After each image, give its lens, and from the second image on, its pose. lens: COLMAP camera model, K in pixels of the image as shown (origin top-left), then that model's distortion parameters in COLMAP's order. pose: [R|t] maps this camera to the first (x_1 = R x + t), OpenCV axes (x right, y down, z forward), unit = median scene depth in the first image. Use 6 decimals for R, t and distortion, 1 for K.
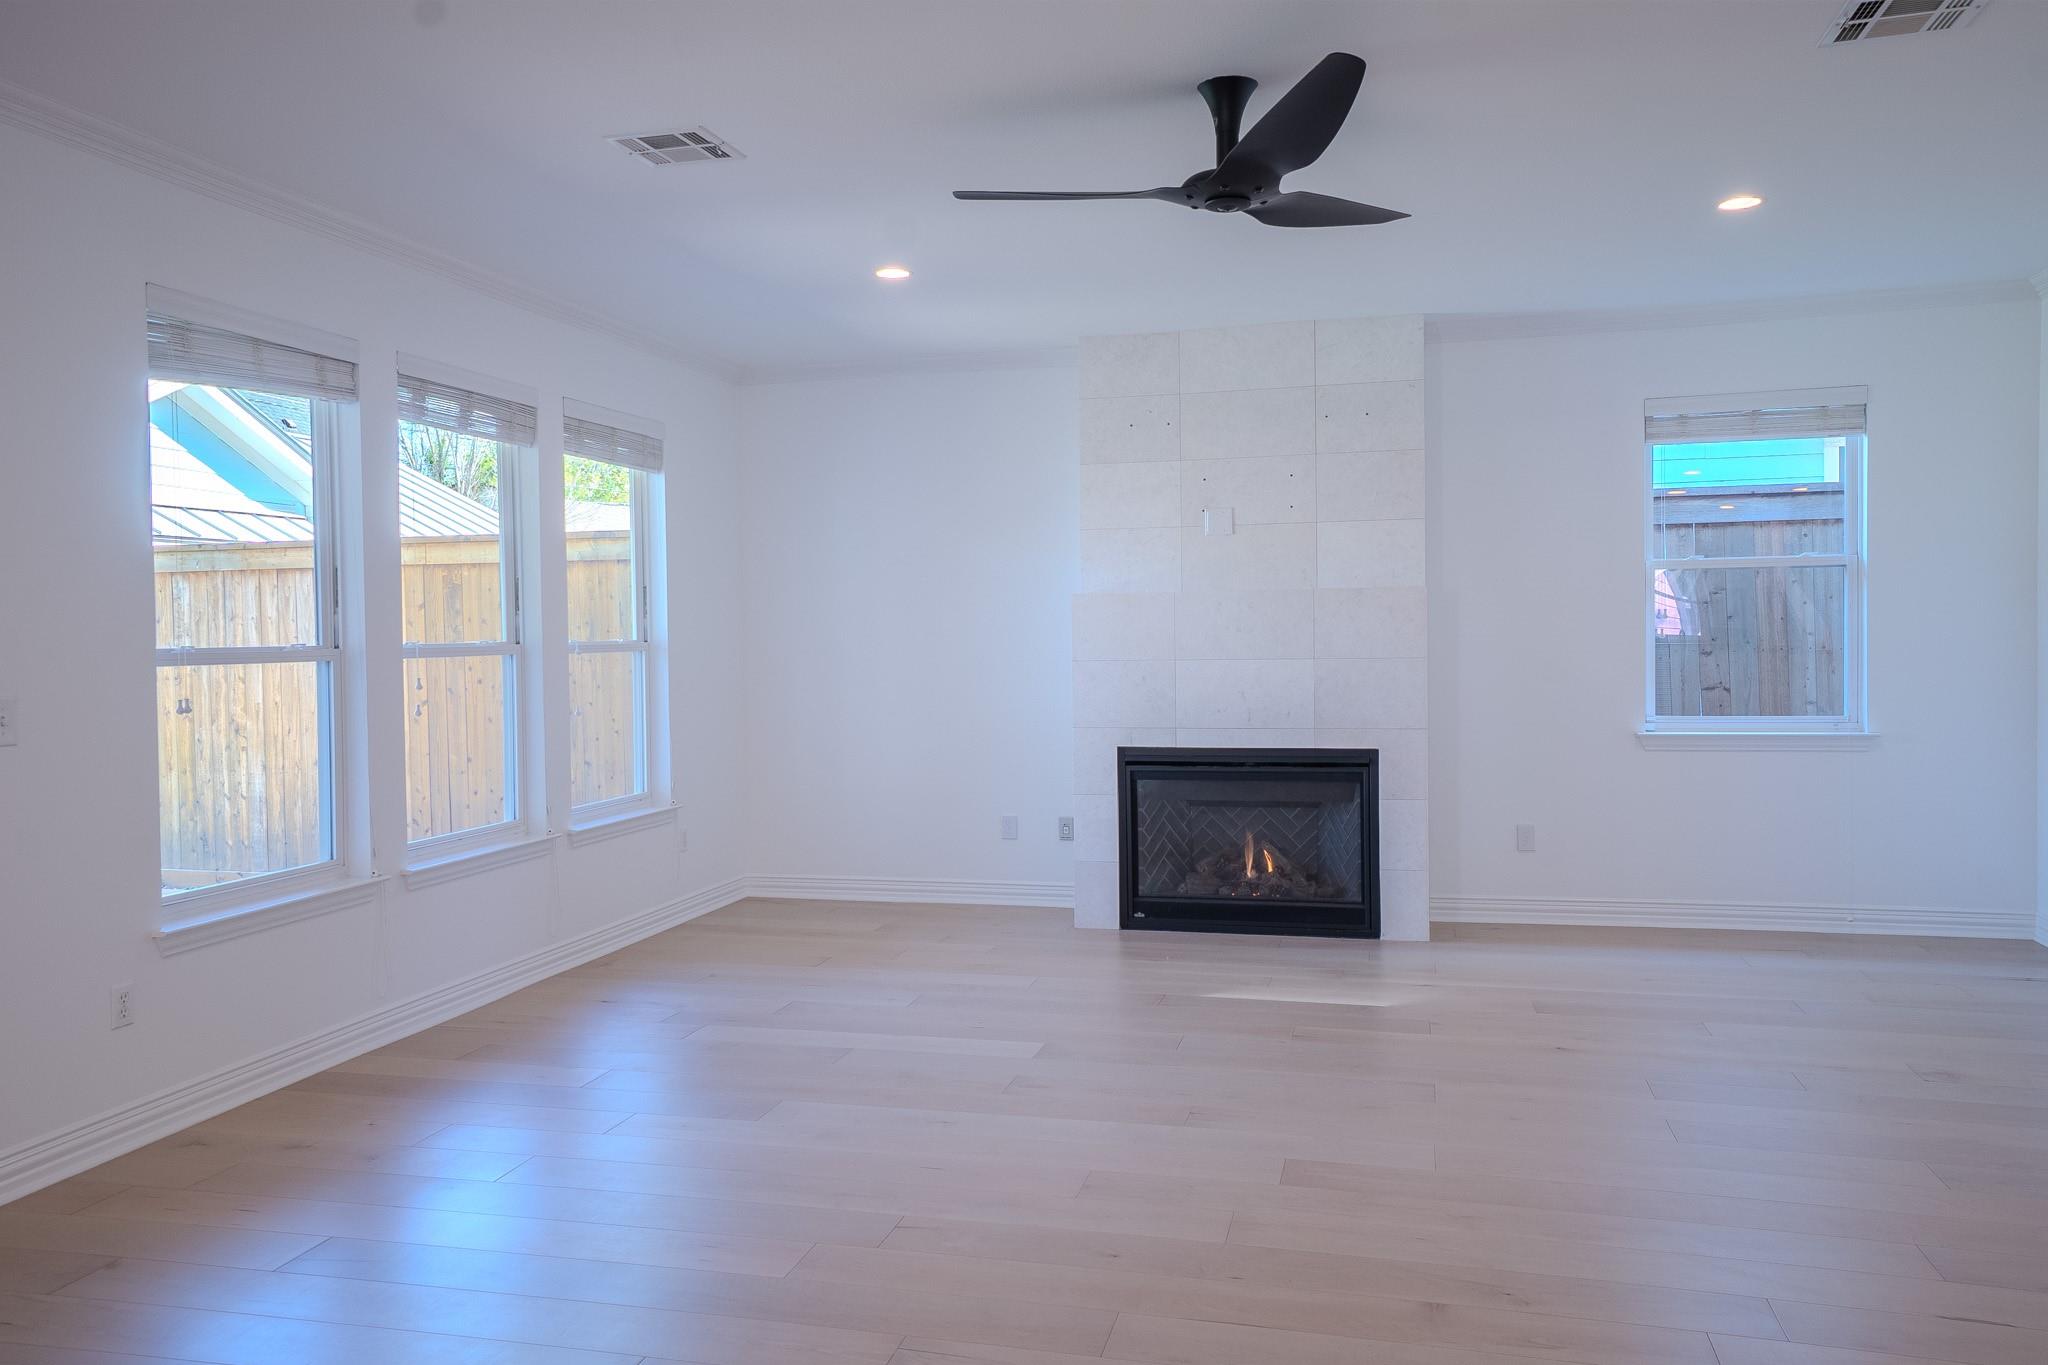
lens RADIAL K [[1535.7, 0, 1021.2], [0, 1535.7, 649.2], [0, 0, 1]] dist [0.069739, -0.000094]
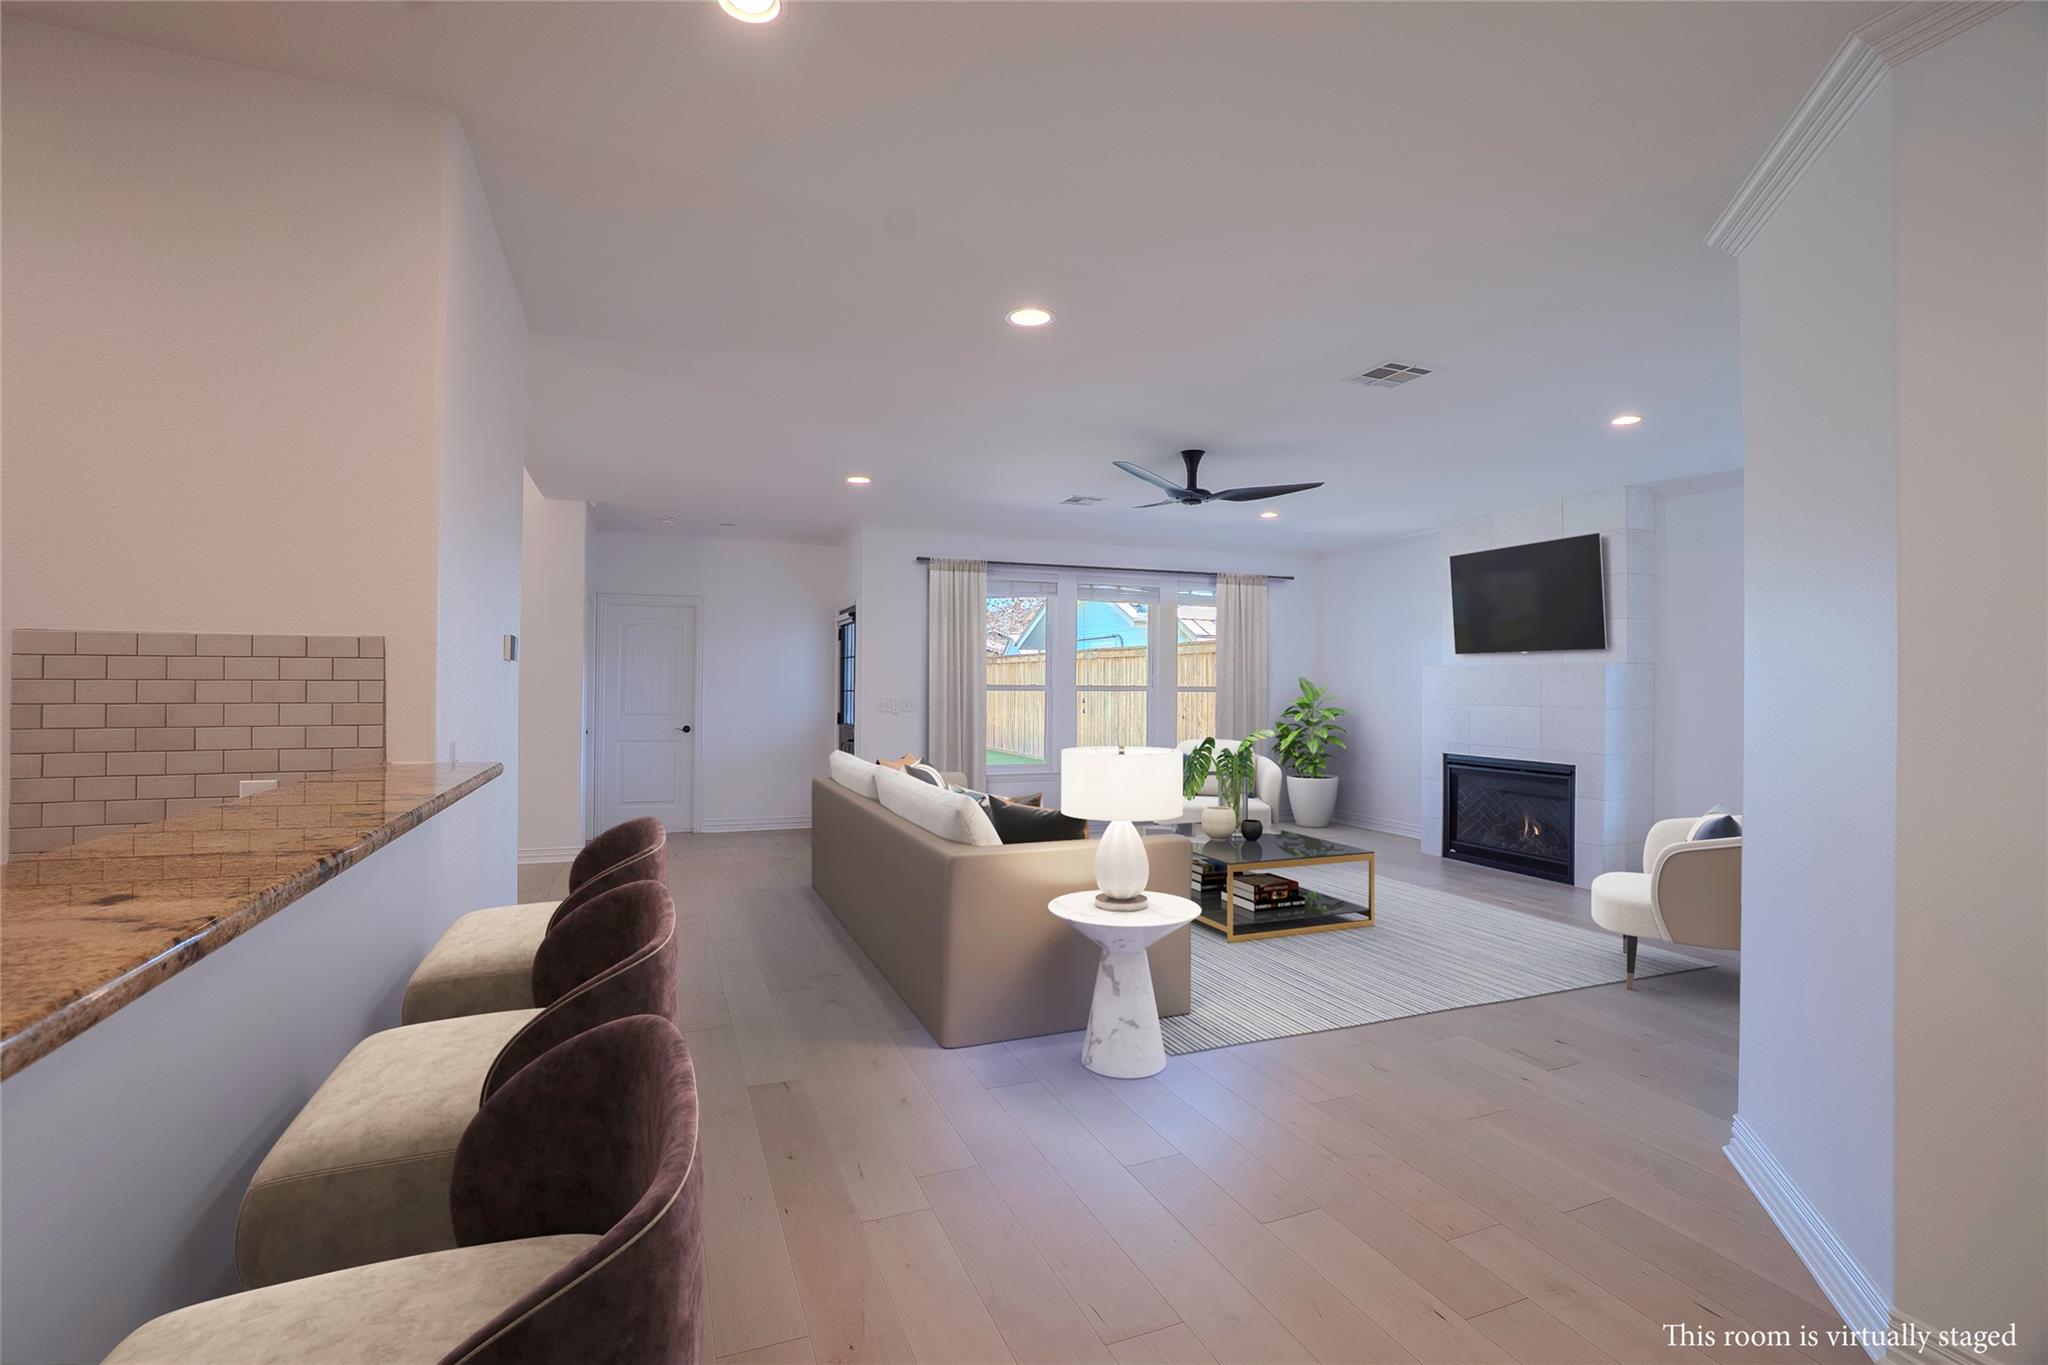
lens RADIAL K [[911.2, 0, 1024.0], [0, 911.2, 682.5], [0, 0, 1]] dist [-0.001407, -0.000158]
pose [[0.613759, 0.018379, -0.789280, 0.585932], [-0.026028, 0.999657, 0.003038, -0.007775], [0.789065, 0.018679, 0.614026, -0.018252]]
